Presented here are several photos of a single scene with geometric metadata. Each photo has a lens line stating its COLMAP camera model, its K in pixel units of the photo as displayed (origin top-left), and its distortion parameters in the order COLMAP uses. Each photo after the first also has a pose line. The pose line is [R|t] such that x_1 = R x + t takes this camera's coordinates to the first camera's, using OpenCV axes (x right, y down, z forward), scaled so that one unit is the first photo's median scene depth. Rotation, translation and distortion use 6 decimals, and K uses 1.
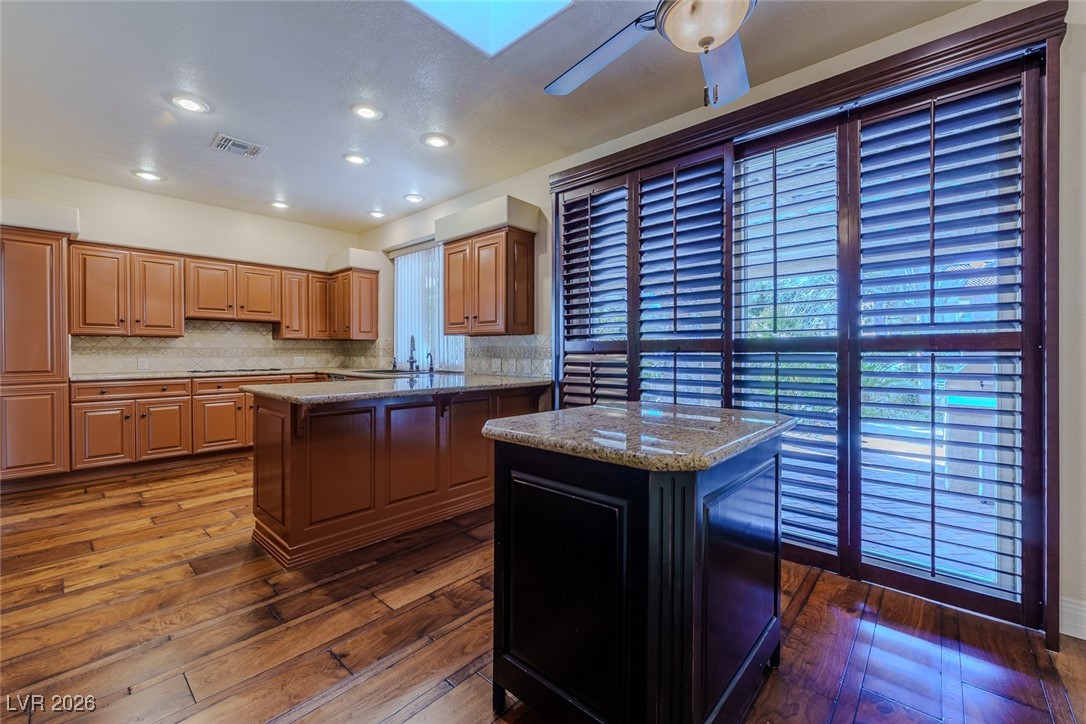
lens RADIAL K [[443.3, 0, 540.0], [0, 443.3, 354.7], [0, 0, 1]] dist [0.000016, 0.000016]
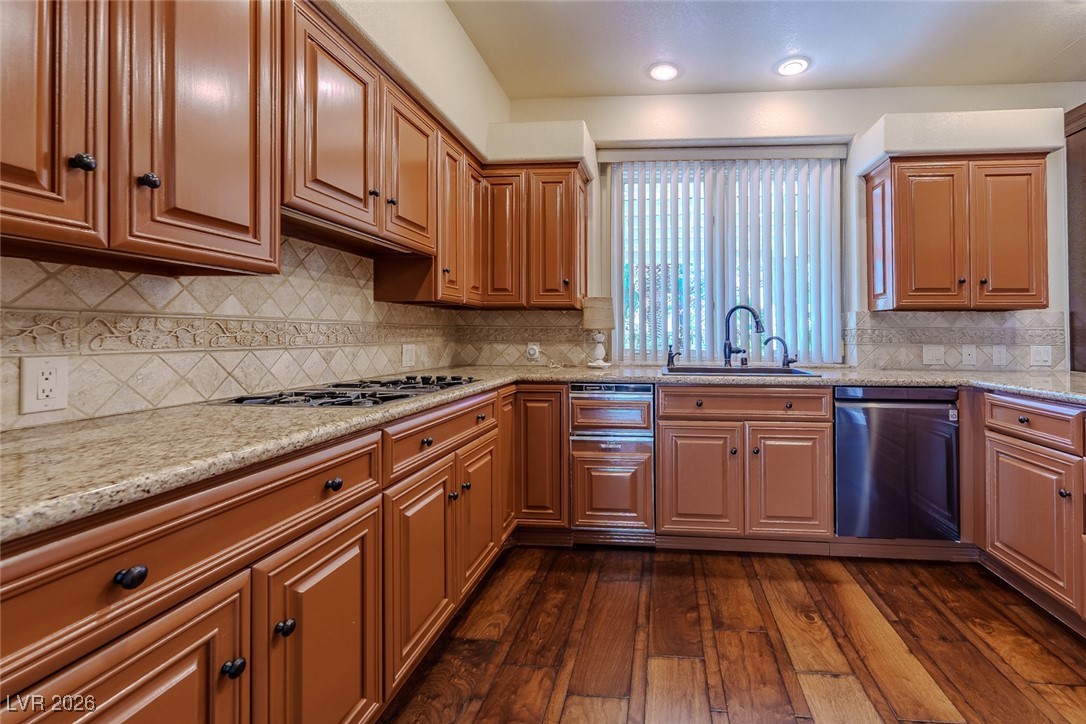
lens RADIAL K [[474.3, 0, 543.0], [0, 474.3, 334.3], [0, 0, 1]] dist [-0.000318, -0.000026]
pose [[0.783836, 0.004201, 0.620954, -0.821016], [0.000298, 0.999974, -0.007141, -0.002388], [-0.620968, 0.005782, 0.783815, 0.648020]]
